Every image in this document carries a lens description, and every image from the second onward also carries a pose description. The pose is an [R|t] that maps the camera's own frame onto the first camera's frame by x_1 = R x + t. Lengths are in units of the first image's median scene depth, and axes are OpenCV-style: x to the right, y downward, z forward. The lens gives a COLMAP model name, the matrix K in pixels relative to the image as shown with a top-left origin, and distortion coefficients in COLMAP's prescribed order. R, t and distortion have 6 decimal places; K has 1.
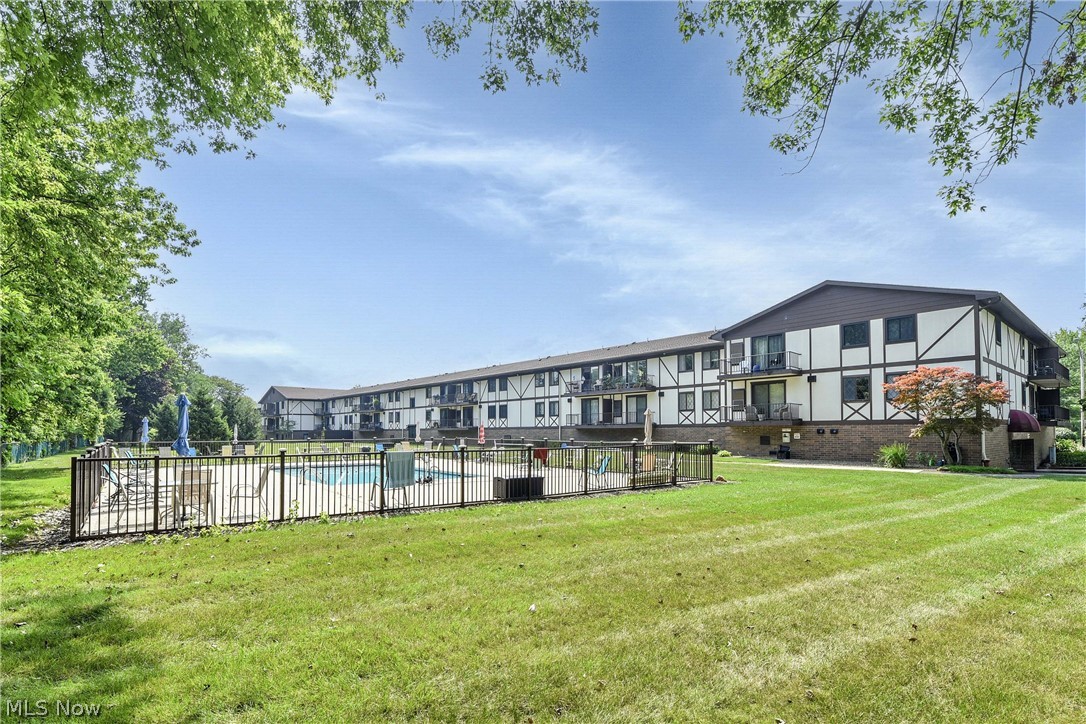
lens RADIAL K [[521.8, 0, 548.5], [0, 521.8, 419.0], [0, 0, 1]] dist [-0.013947, -0.000446]
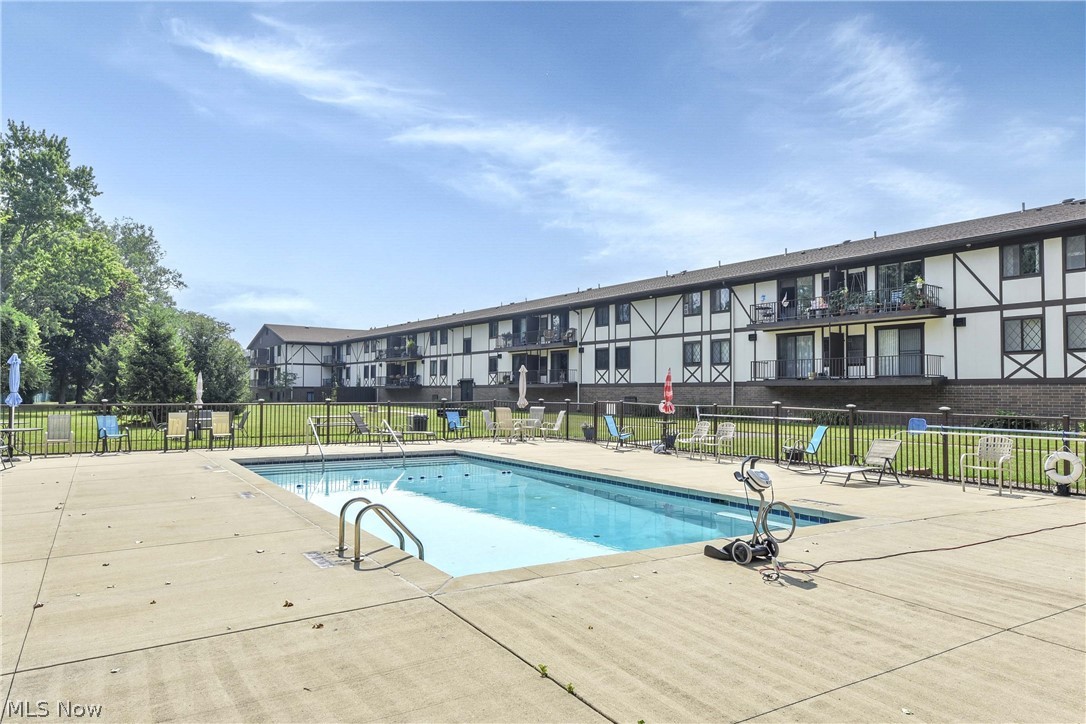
lens RADIAL K [[751.6, 0, 547.9], [0, 751.6, 362.1], [0, 0, 1]] dist [-0.007413, 0.002619]
pose [[0.991743, 0.003121, -0.128200, -0.059509], [-0.004967, 0.999888, -0.014083, 0.003541], [0.128142, 0.014603, 0.991648, 0.113960]]
